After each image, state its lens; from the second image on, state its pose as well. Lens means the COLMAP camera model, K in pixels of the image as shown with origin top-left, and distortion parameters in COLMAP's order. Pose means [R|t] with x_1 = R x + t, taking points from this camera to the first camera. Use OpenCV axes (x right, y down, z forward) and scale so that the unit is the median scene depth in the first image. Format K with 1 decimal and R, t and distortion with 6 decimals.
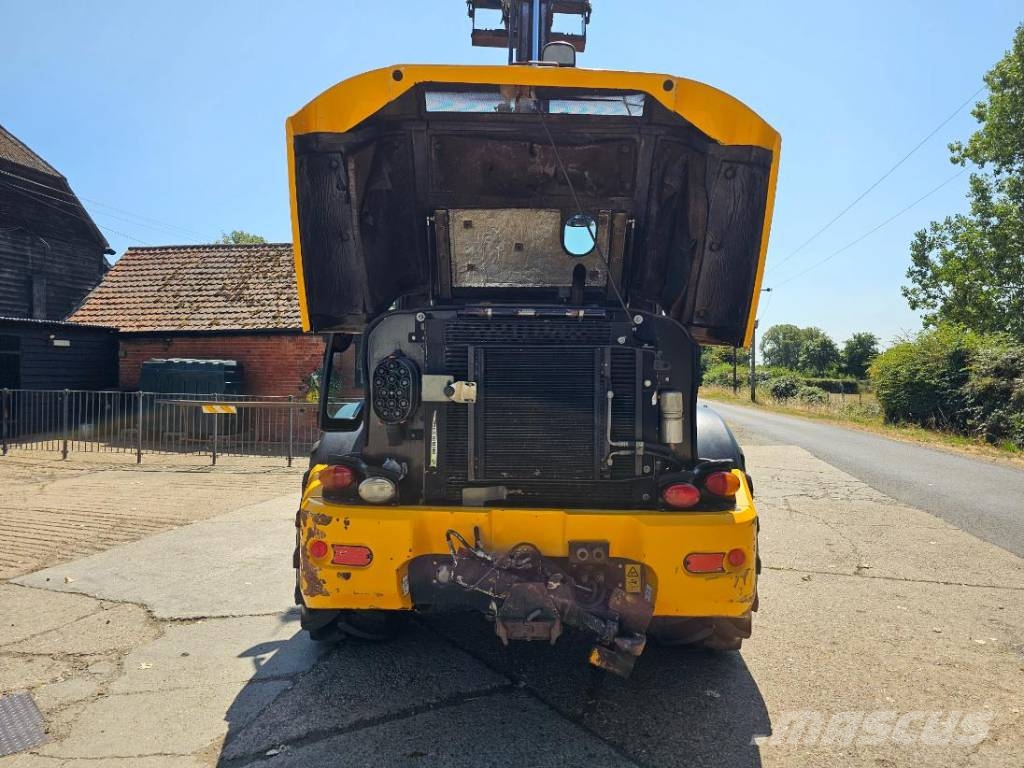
lens RADIAL K [[688.8, 0, 510.4], [0, 688.8, 379.1], [0, 0, 1]] dist [0.065515, -0.062081]
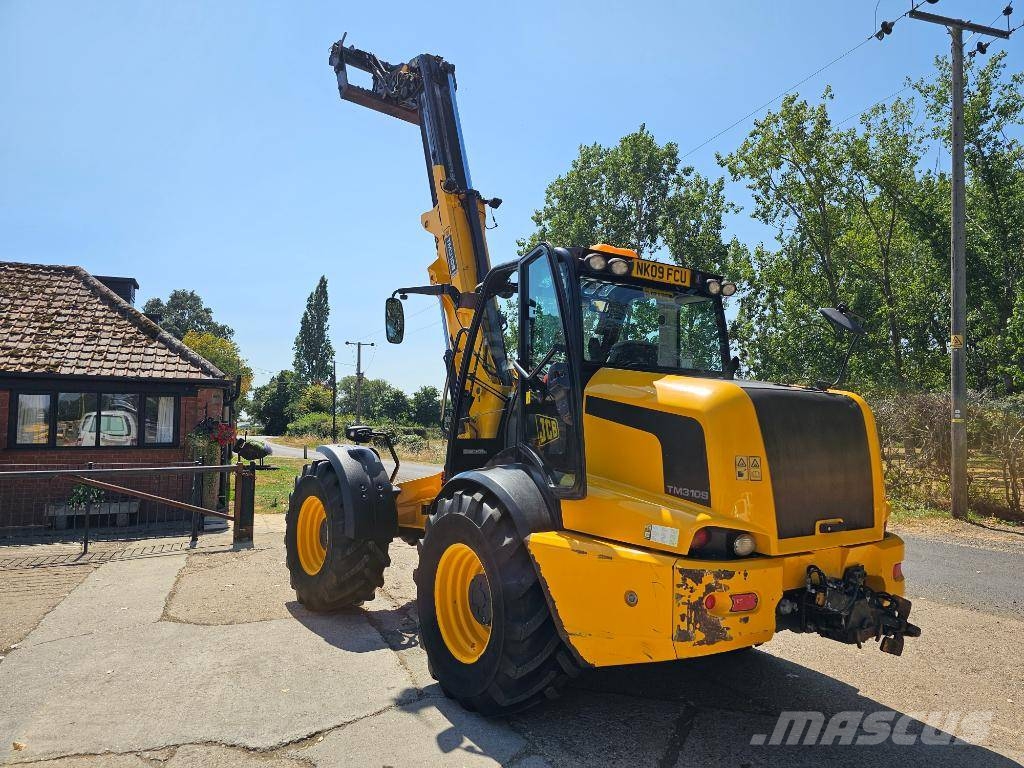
lens RADIAL K [[688.8, 0, 510.4], [0, 688.8, 379.1], [0, 0, 1]] dist [0.065515, -0.062081]
pose [[0.811868, 0.031426, 0.582995, -1.242582], [0.009054, 0.997753, -0.066391, -0.051658], [-0.583771, 0.059179, 0.809759, 0.236321]]
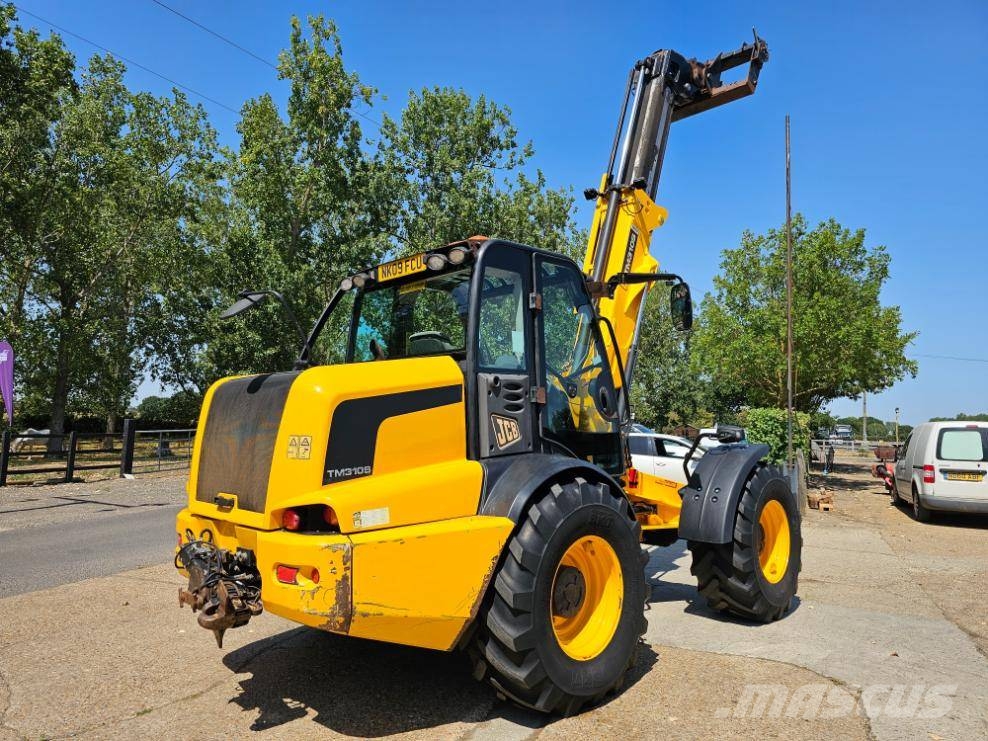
lens RADIAL K [[688.7, 0, 495.3], [0, 688.7, 358.7], [0, 0, 1]] dist [0.103408, -0.118391]
pose [[0.703414, -0.094847, -0.704424, 1.447229], [-0.000890, 0.990939, -0.134313, 0.048150], [0.710780, 0.095105, 0.696956, 0.340042]]
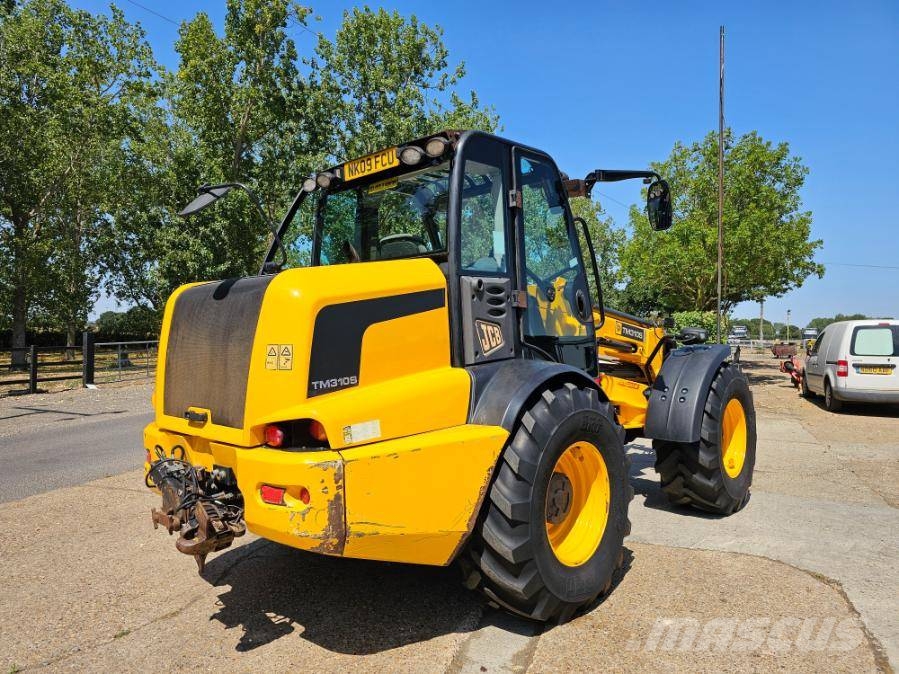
lens RADIAL K [[619.5, 0, 448.0], [0, 619.5, 332.4], [0, 0, 1]] dist [0.127304, -0.138388]
pose [[0.727419, -0.040907, -0.684974, 1.195779], [0.018834, 0.999036, -0.039662, 0.043386], [0.685935, 0.015950, 0.727488, 0.425227]]
